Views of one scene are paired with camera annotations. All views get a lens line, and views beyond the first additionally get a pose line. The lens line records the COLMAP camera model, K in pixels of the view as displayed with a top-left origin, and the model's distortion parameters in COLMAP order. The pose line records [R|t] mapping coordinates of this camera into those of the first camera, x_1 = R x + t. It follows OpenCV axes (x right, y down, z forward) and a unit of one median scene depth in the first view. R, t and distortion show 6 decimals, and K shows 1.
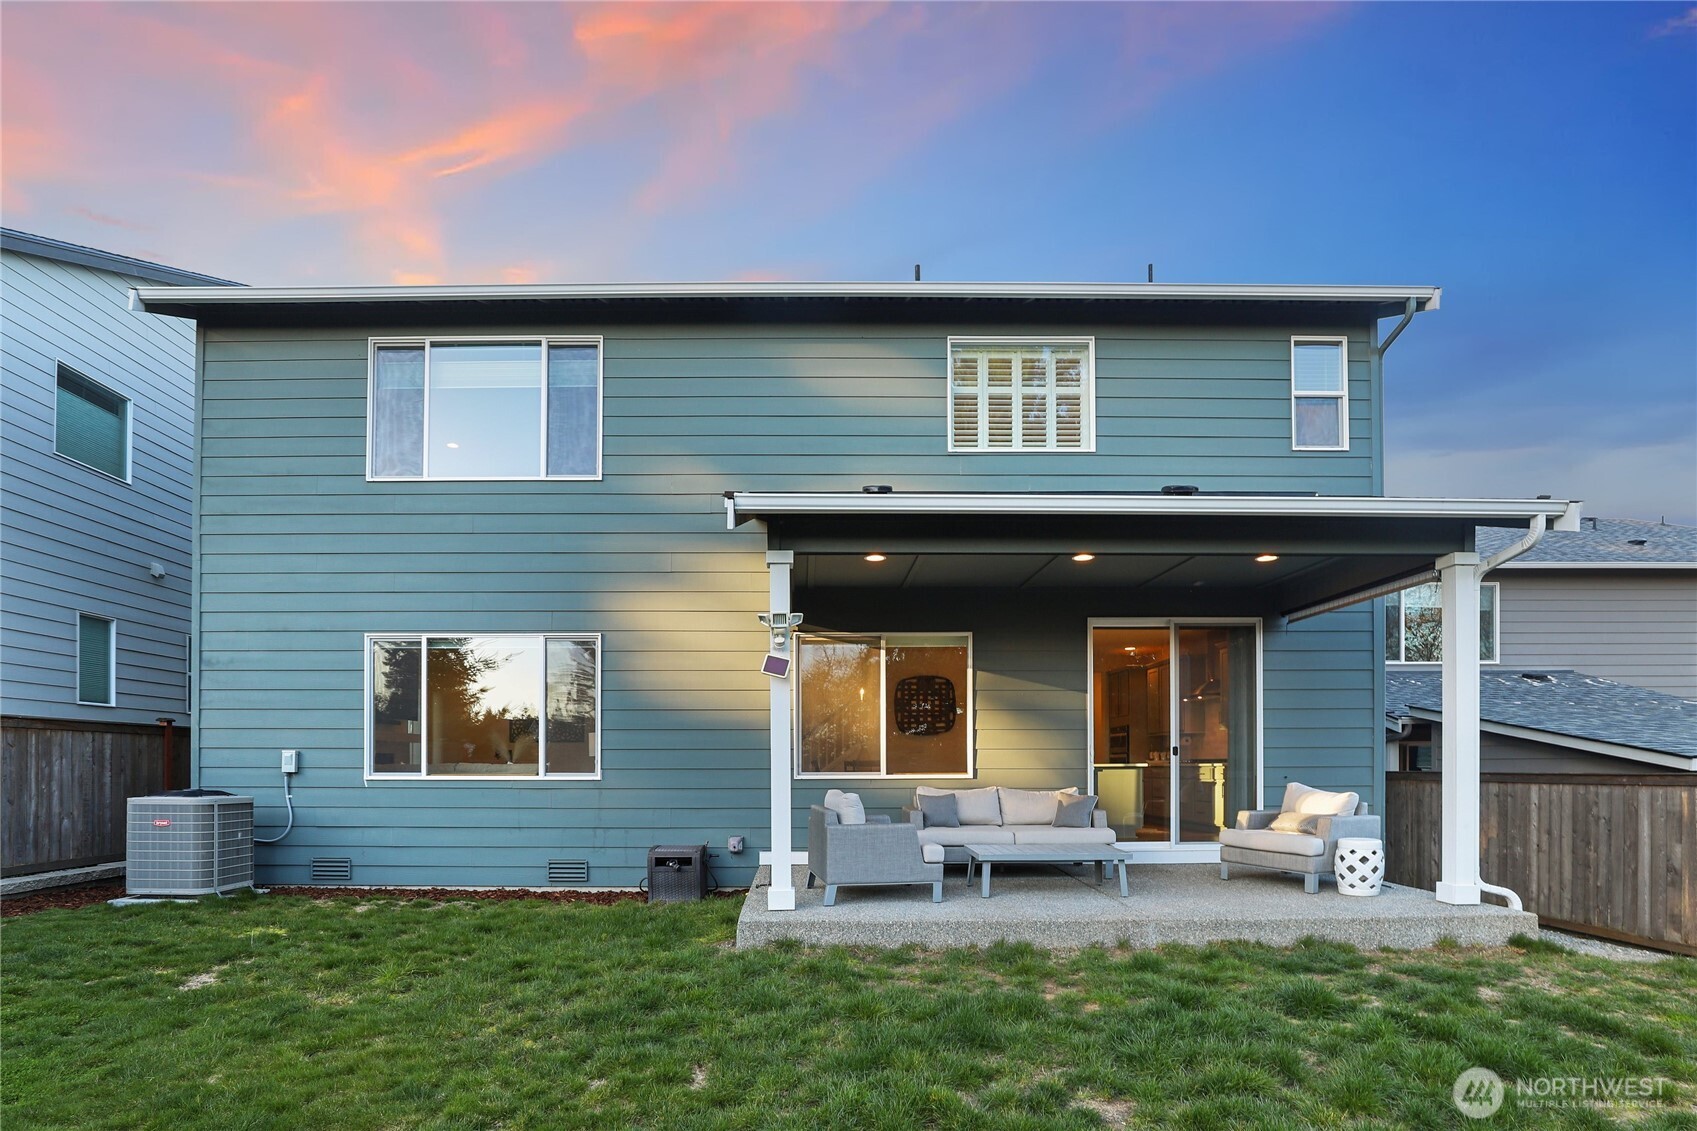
lens RADIAL K [[778.2, 0, 853.3], [0, 778.2, 568.5], [0, 0, 1]] dist [-0.030724, 0.006052]
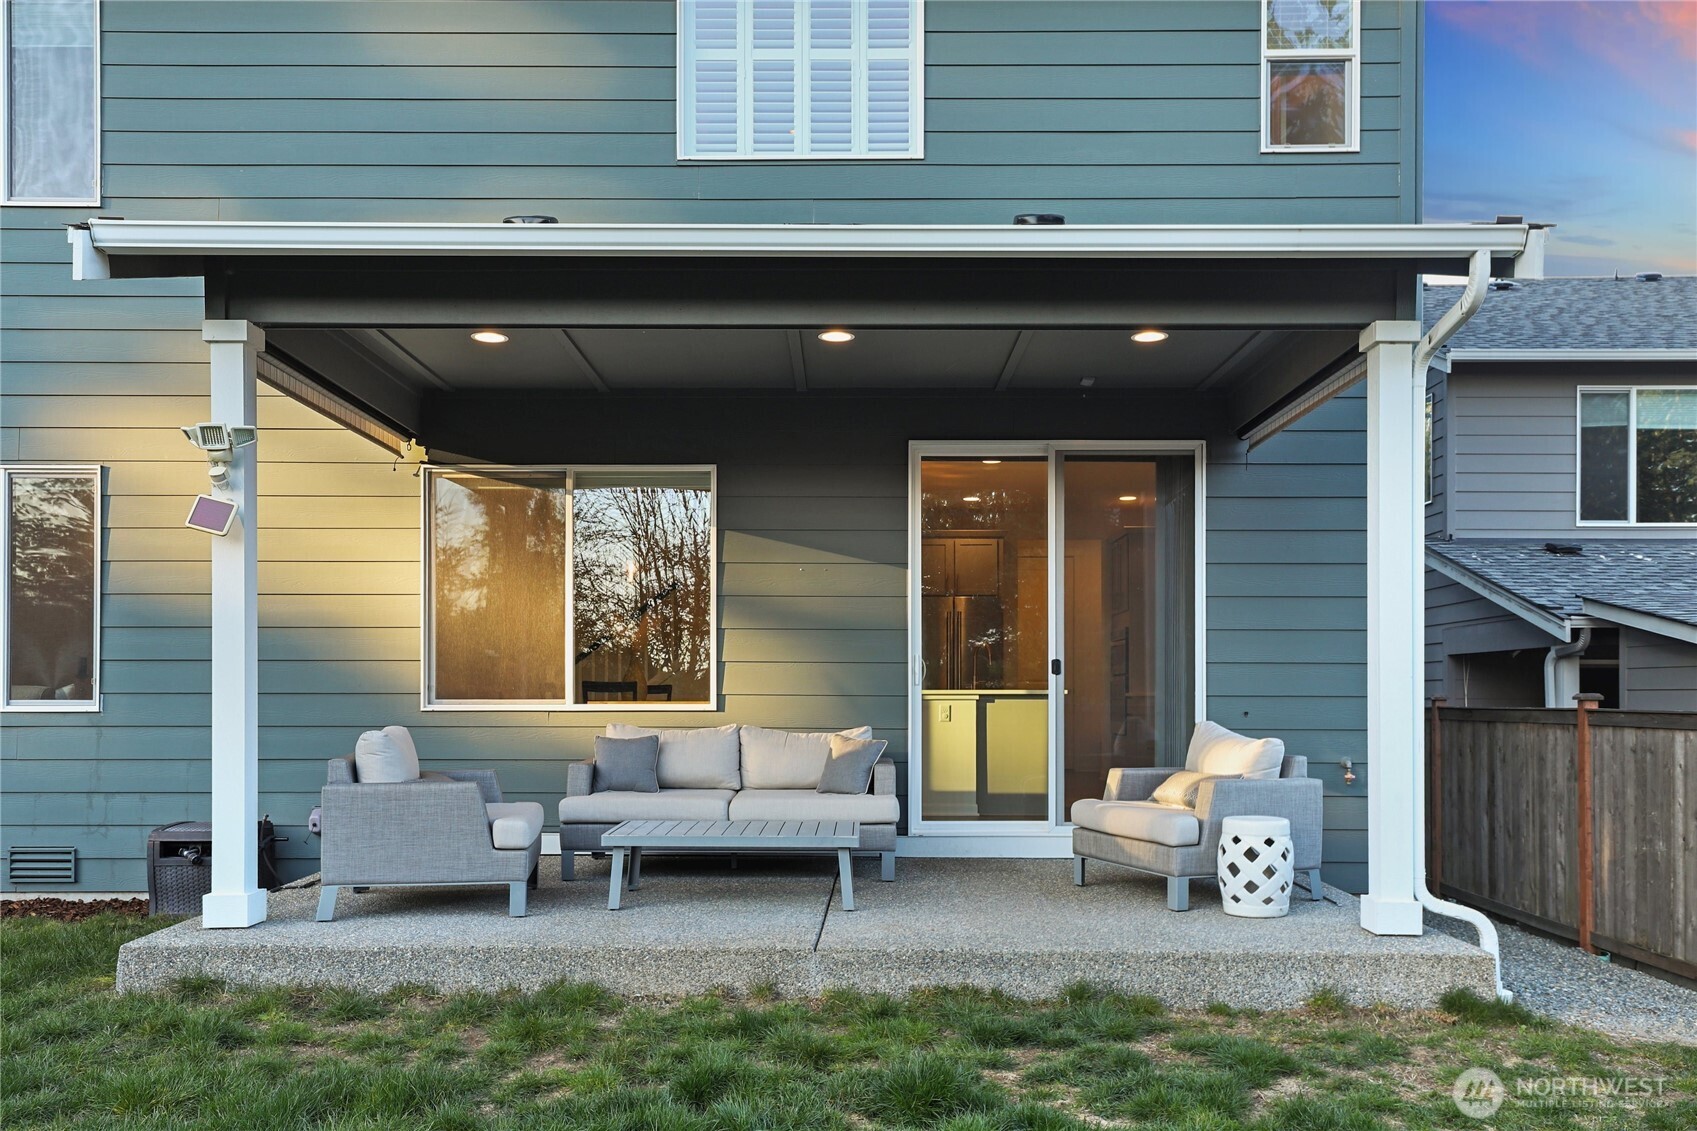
lens RADIAL K [[1291.2, 0, 848.2], [0, 1291.2, 394.3], [0, 0, 1]] dist [-0.002327, 0.013042]
pose [[0.999847, -0.000515, -0.017463, 0.332040], [0.000804, 0.999863, 0.016519, 0.014753], [0.017452, -0.016531, 0.999711, 0.022086]]
